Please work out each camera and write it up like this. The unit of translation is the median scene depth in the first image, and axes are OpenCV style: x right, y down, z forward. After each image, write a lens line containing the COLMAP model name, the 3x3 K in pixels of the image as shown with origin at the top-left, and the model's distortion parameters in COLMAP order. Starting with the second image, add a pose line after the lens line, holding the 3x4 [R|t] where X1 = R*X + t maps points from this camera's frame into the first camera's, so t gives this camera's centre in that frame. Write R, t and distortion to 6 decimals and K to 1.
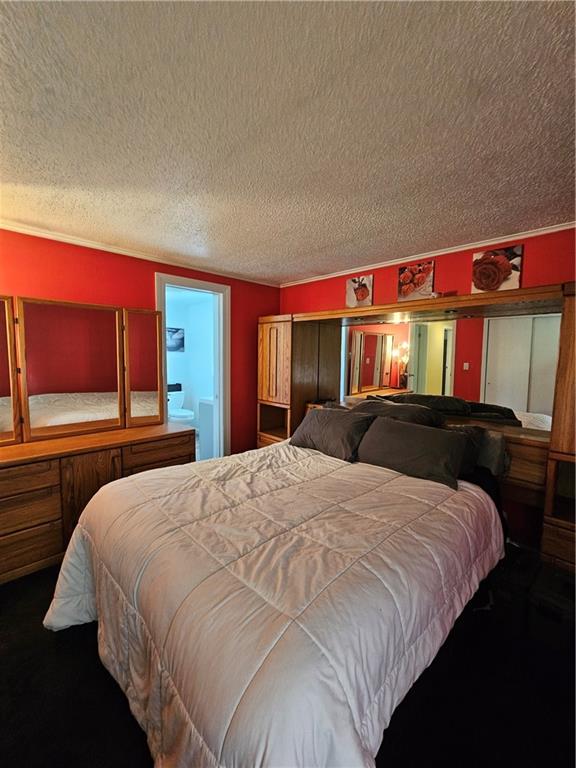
lens RADIAL K [[315.0, 0, 289.0], [0, 315.0, 380.2], [0, 0, 1]] dist [-0.006909, 0.002189]
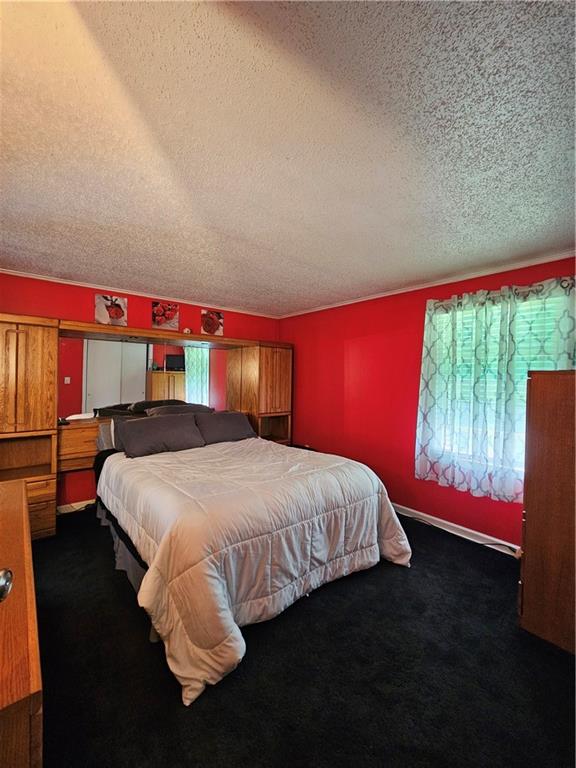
lens RADIAL K [[315.0, 0, 288.0], [0, 315.0, 383.4], [0, 0, 1]] dist [-0.006909, 0.002189]
pose [[0.076904, -0.030002, 0.996587, -0.876599], [0.066345, 0.997486, 0.024909, -0.023137], [-0.994829, 0.064203, 0.078701, 0.379867]]
